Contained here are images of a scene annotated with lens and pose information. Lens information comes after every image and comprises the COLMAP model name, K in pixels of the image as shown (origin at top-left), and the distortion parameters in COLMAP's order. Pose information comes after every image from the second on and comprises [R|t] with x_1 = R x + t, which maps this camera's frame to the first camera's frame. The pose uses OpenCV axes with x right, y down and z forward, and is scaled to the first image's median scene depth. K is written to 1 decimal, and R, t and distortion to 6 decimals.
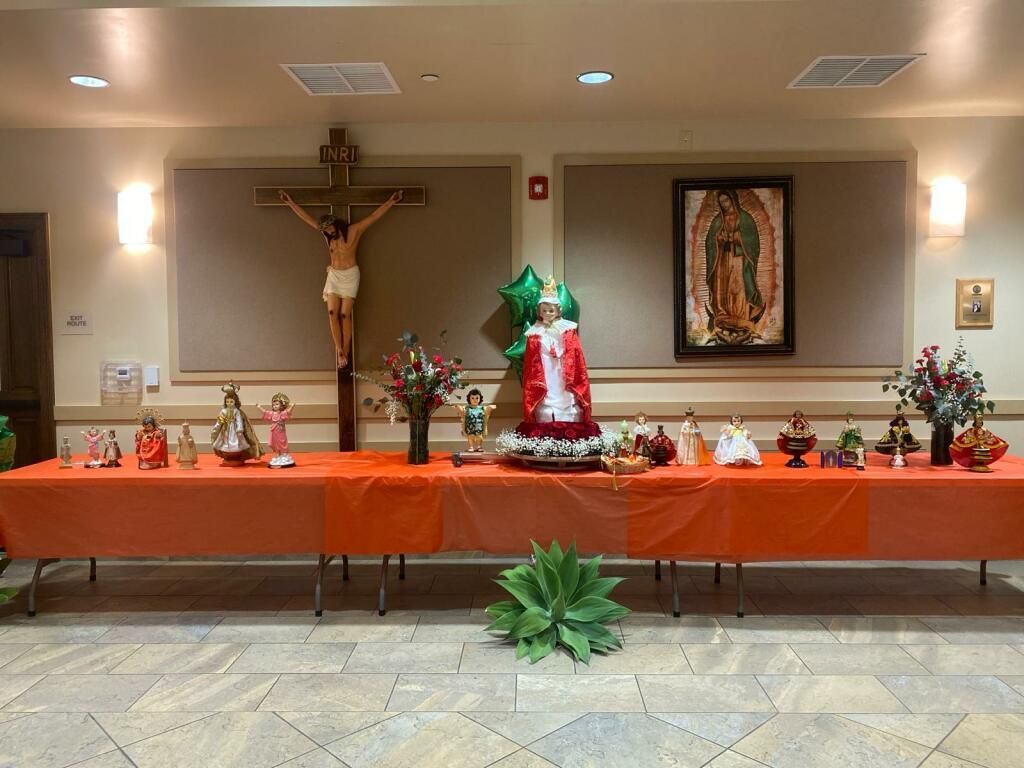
lens RADIAL K [[766.8, 0, 508.0], [0, 766.8, 380.1], [0, 0, 1]] dist [0.012394, -0.019341]
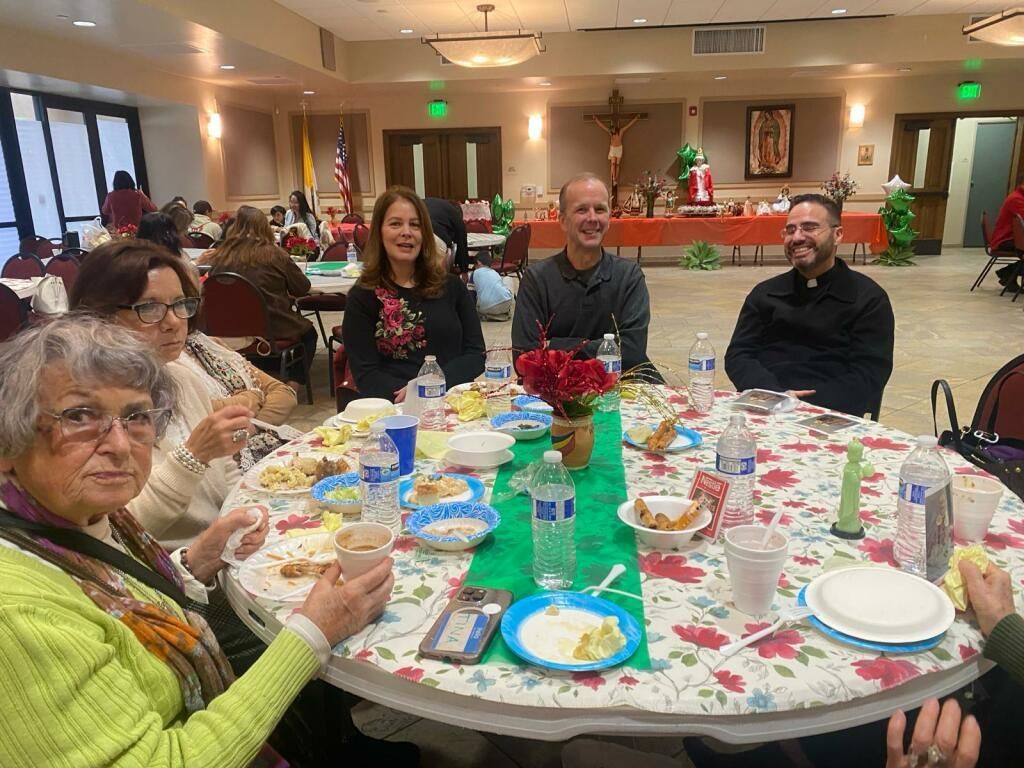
lens RADIAL K [[766.8, 0, 516.2], [0, 766.8, 393.9], [0, 0, 1]] dist [0.012394, -0.019341]
pose [[0.996534, 0.004430, -0.083064, -0.335422], [0.012317, 0.979715, 0.200019, 0.154440], [0.082265, -0.200349, 0.976265, -1.757065]]
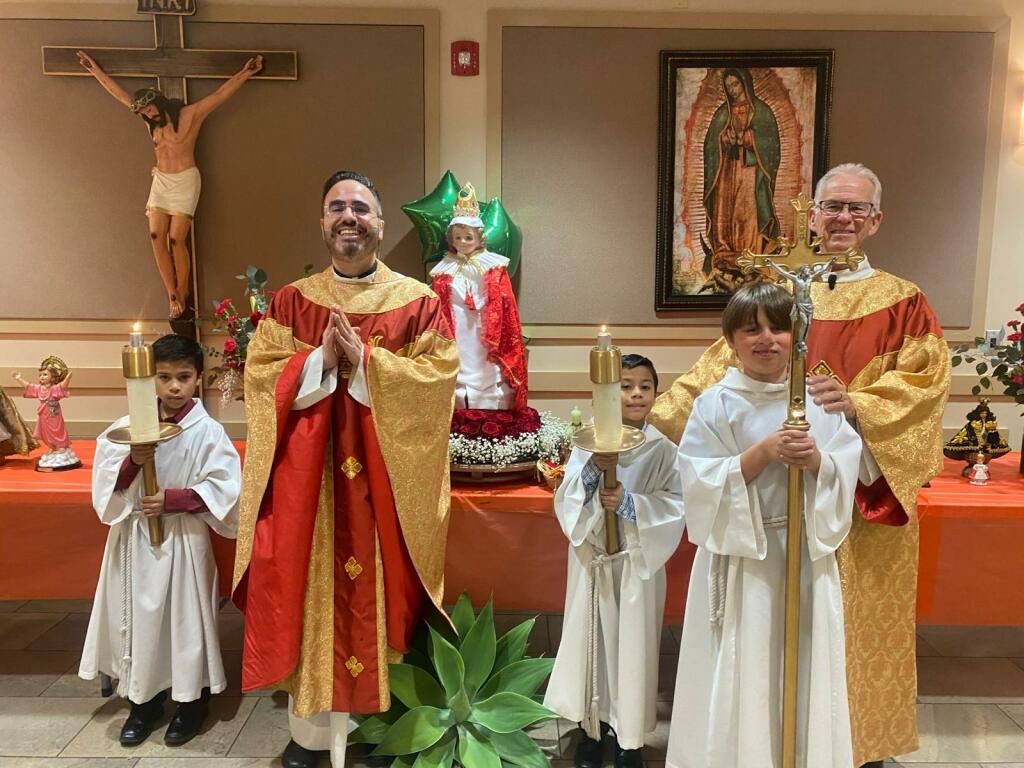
lens RADIAL K [[766.8, 0, 514.4], [0, 766.8, 377.3], [0, 0, 1]] dist [0.012394, -0.019341]
pose [[0.999446, 0.014211, 0.030111, 0.068131], [-0.016368, 0.997224, 0.072635, -0.017430], [-0.028995, -0.073088, 0.996904, 0.297581]]
